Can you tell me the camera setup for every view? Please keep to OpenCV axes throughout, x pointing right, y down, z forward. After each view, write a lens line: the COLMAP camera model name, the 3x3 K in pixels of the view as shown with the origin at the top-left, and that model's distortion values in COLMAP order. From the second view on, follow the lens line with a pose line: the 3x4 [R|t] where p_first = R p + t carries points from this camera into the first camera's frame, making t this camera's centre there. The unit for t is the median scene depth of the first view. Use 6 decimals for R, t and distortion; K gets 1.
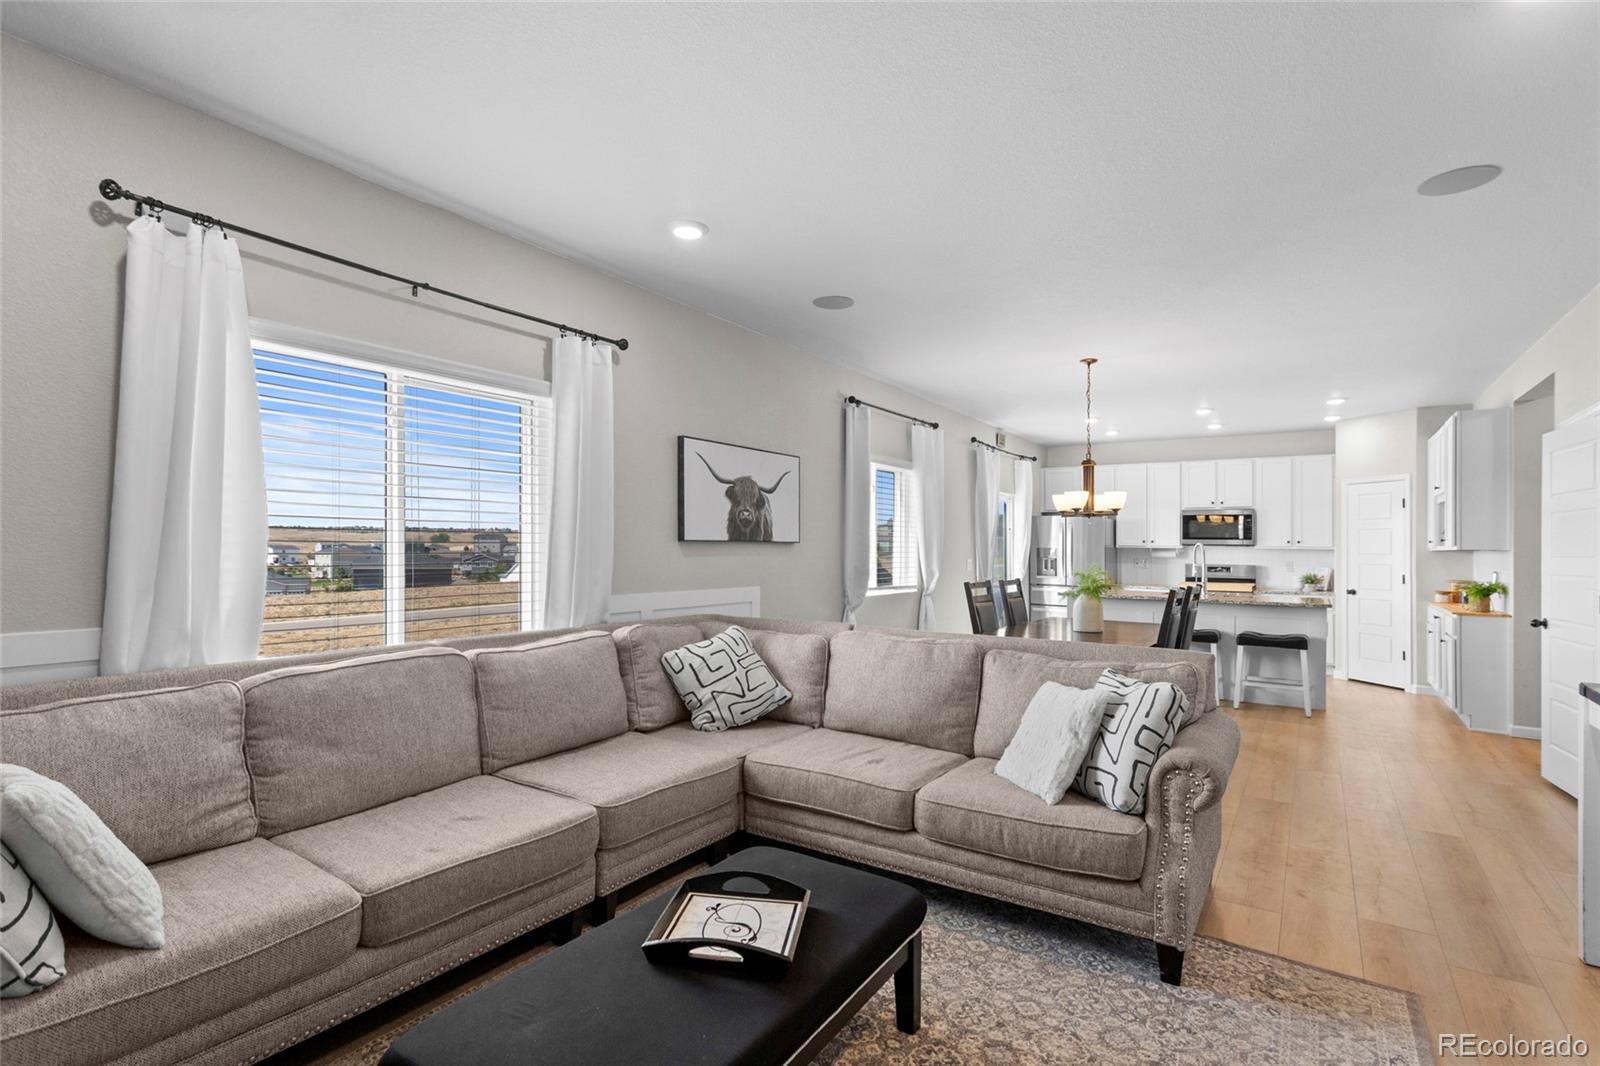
lens RADIAL K [[764.5, 0, 798.4], [0, 764.5, 528.0], [0, 0, 1]] dist [0.015412, 0.000110]
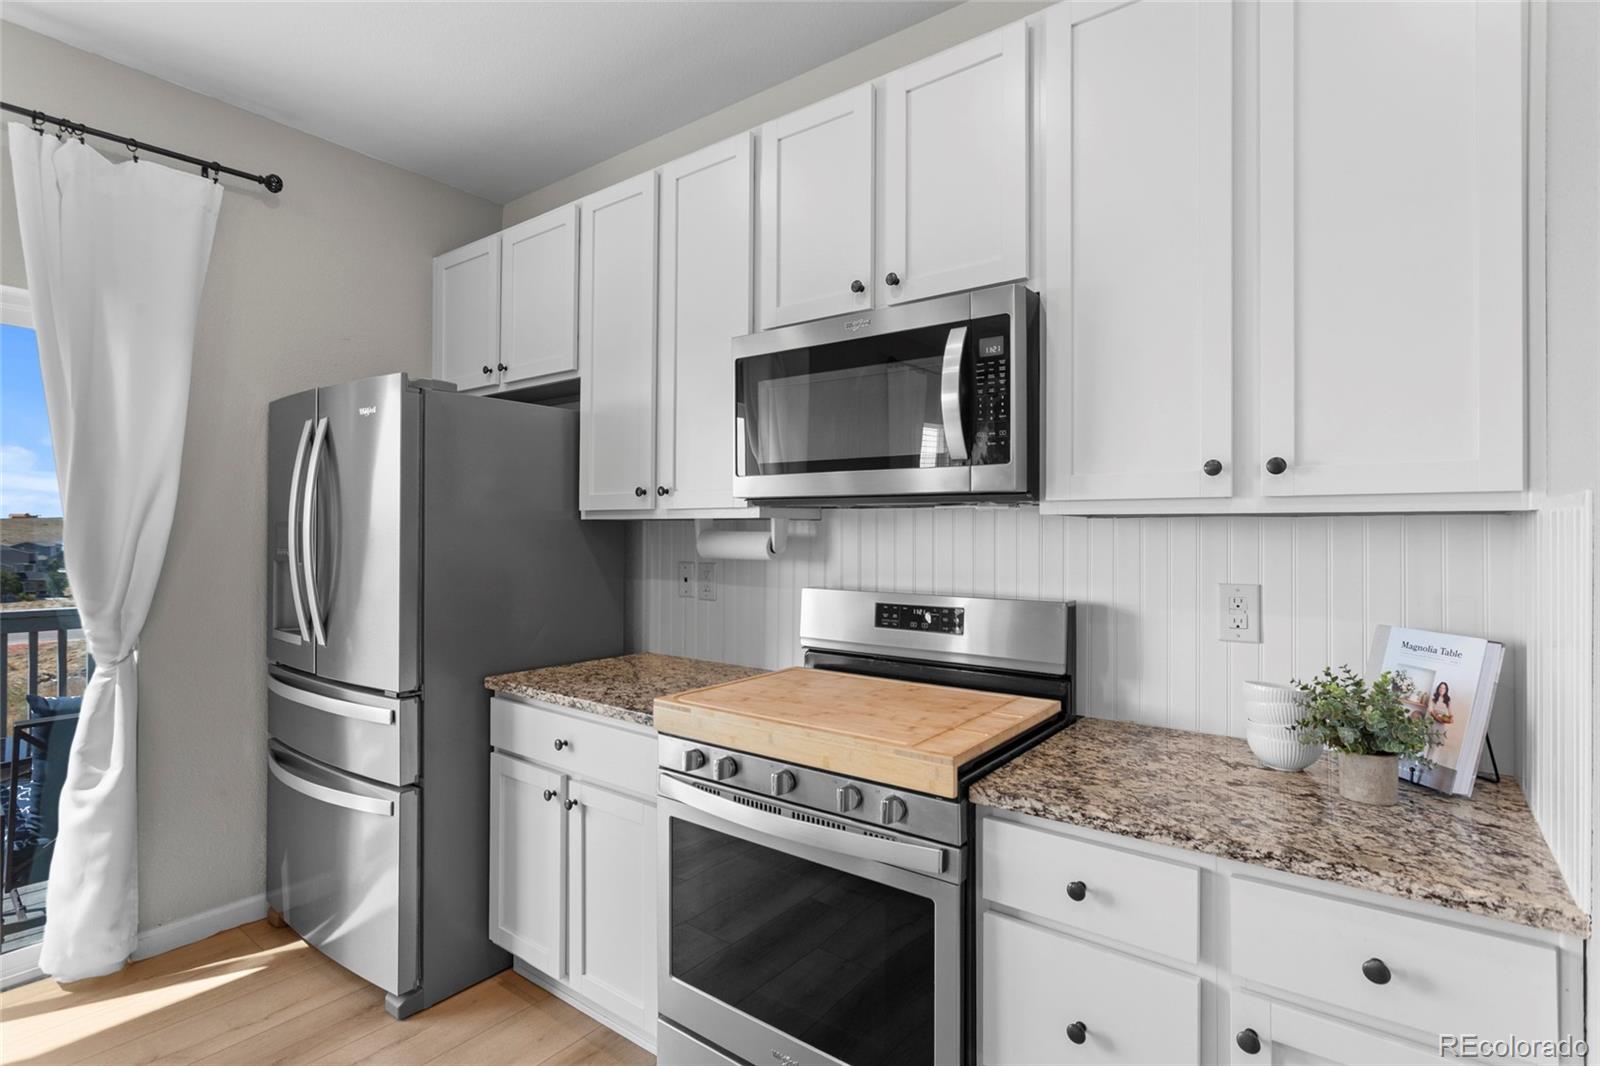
lens RADIAL K [[775.8, 0, 799.8], [0, 775.8, 521.3], [0, 0, 1]] dist [-0.000739, 0.001023]
pose [[0.998048, -0.012360, -0.061217, 0.570875], [0.013251, 0.999812, 0.014167, 0.026003], [0.061031, -0.014950, 0.998024, 0.849727]]
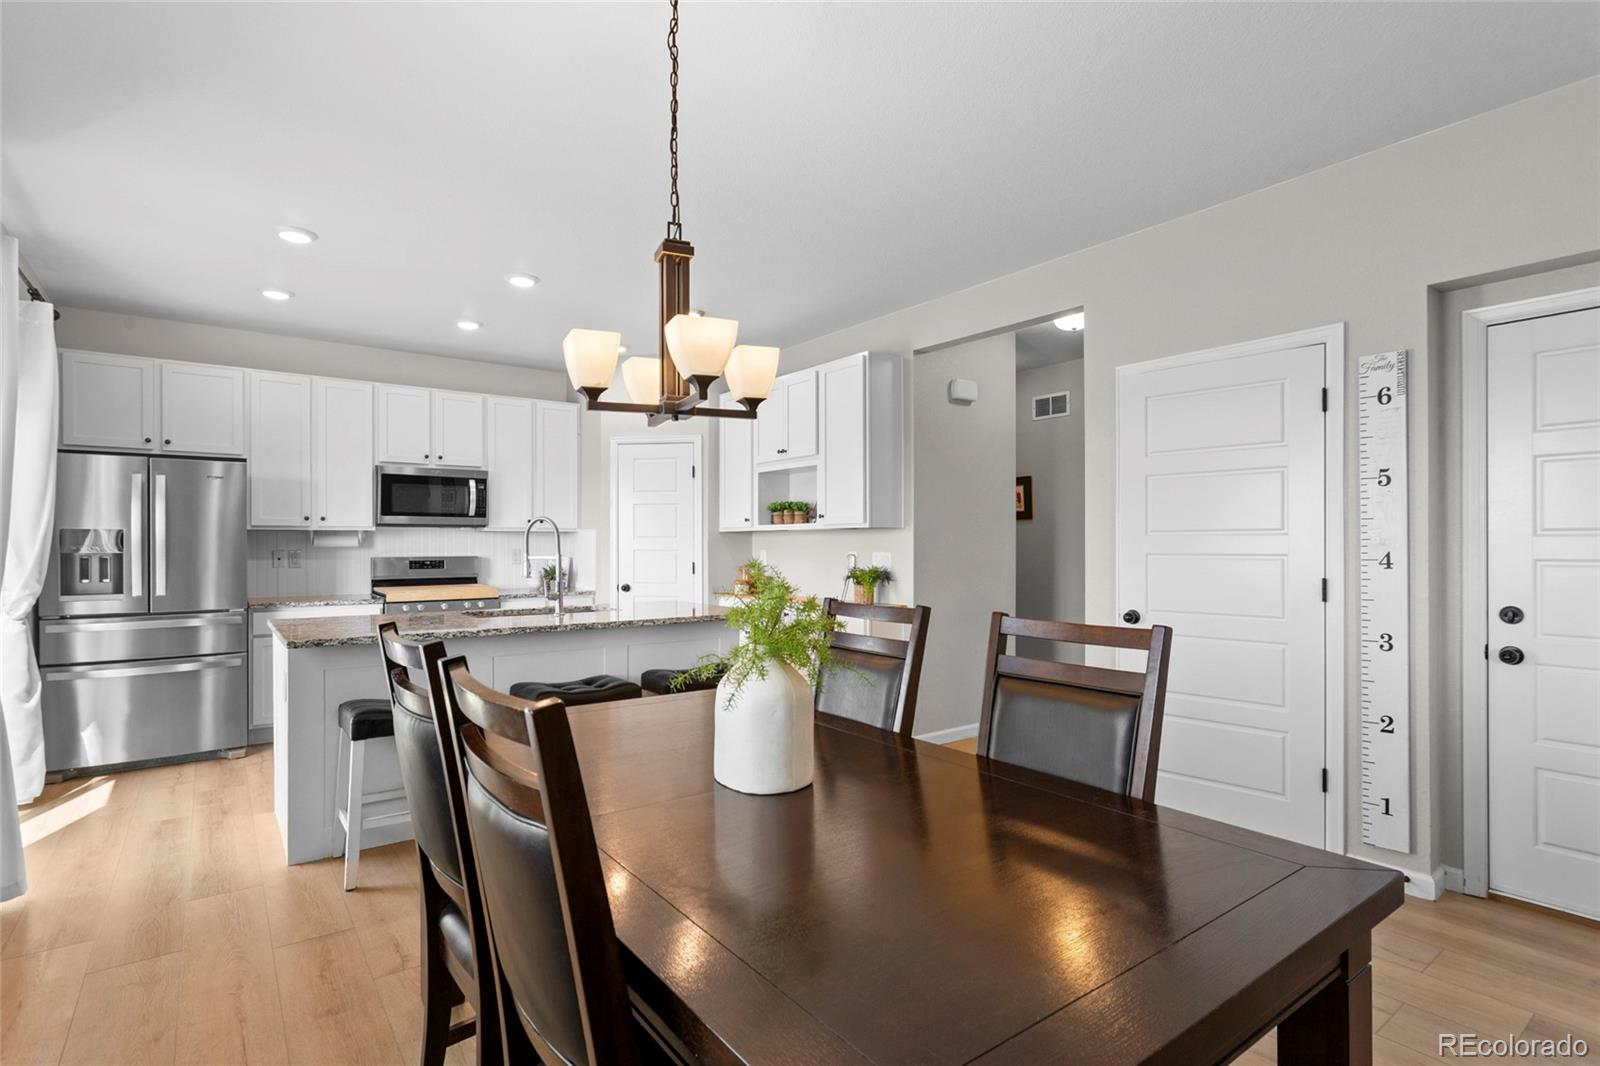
lens RADIAL K [[775.8, 0, 790.5], [0, 775.8, 544.7], [0, 0, 1]] dist [-0.000739, 0.001023]
pose [[0.338580, -0.014227, 0.940830, 0.055986], [-0.017177, 0.999626, 0.021298, 0.020550], [-0.940781, -0.023372, 0.338209, 0.546434]]
